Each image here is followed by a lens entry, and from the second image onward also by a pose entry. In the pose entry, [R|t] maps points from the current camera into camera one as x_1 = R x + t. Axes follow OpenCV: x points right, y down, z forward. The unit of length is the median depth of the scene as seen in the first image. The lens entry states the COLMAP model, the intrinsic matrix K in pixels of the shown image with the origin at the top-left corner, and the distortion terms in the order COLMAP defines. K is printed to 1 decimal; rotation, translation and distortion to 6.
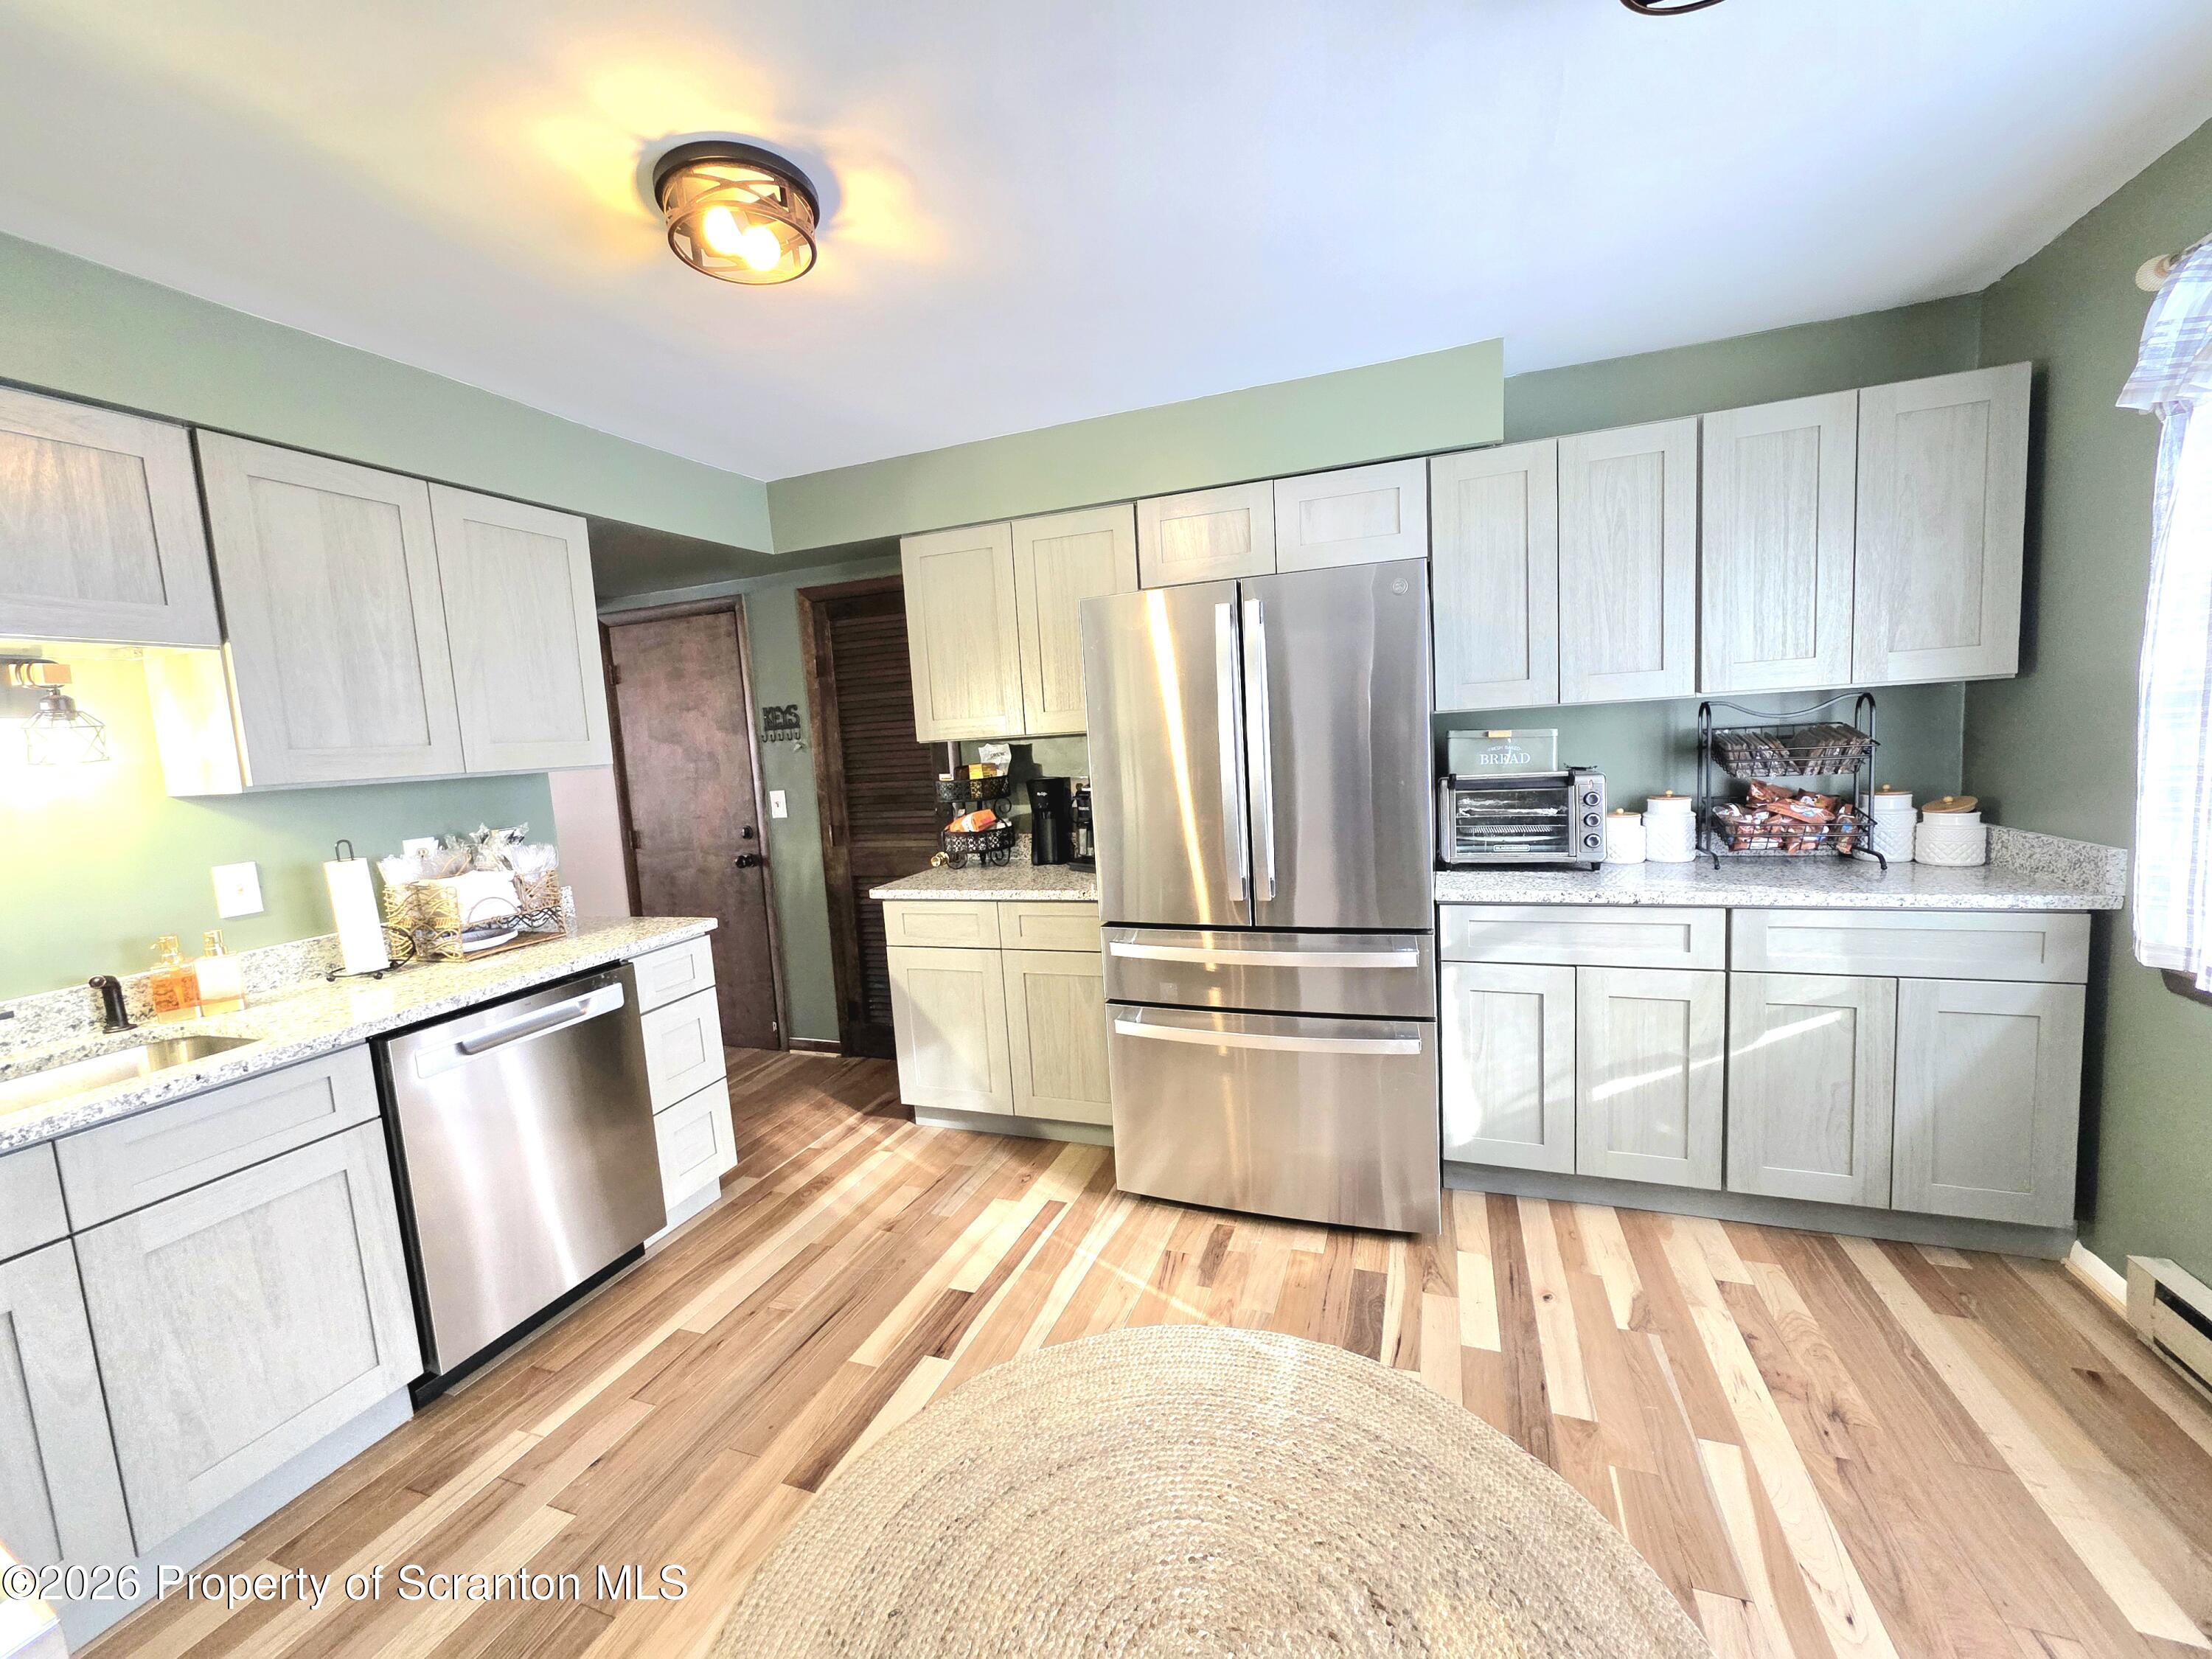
lens RADIAL K [[879.6, 0, 1110.8], [0, 879.6, 821.6], [0, 0, 1]] dist [0.001708, 0.000259]
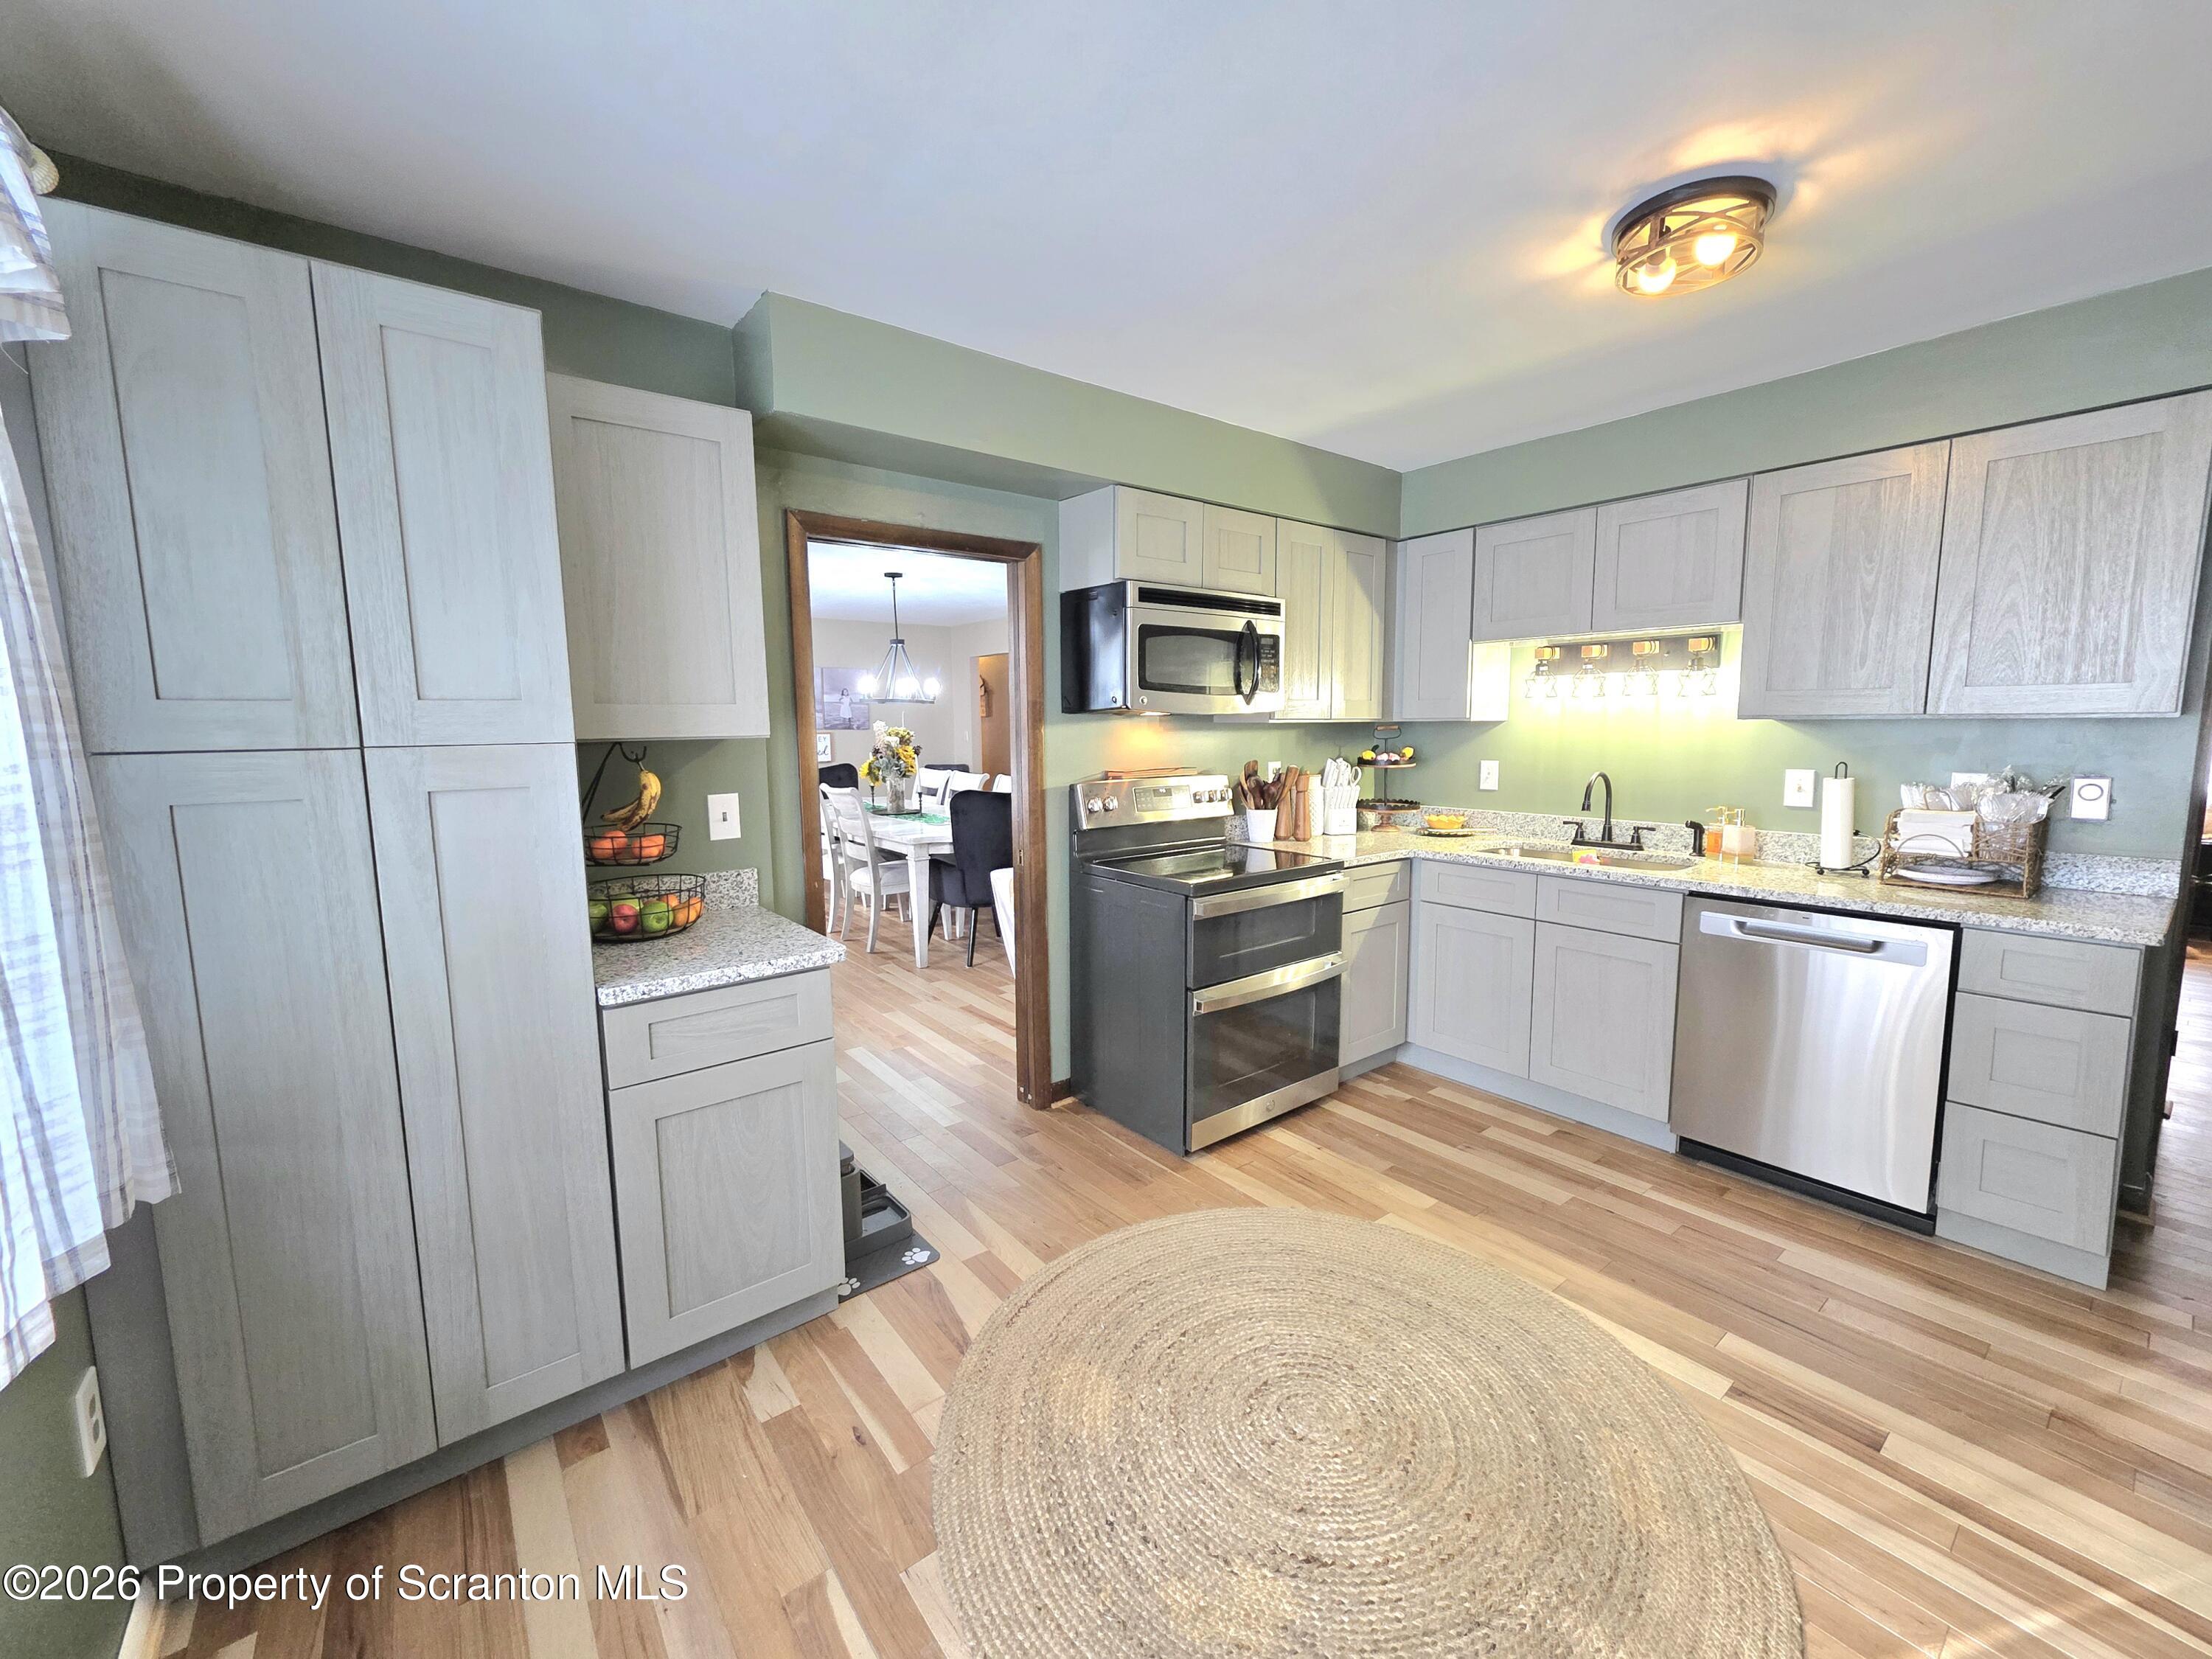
lens RADIAL K [[879.6, 0, 1110.8], [0, 879.6, 821.6], [0, 0, 1]] dist [0.001708, 0.000259]
pose [[-0.516726, 0.168569, -0.839392, 0.800233], [-0.043619, 0.973968, 0.222447, -0.141901], [0.855039, 0.151558, -0.495922, 0.808792]]
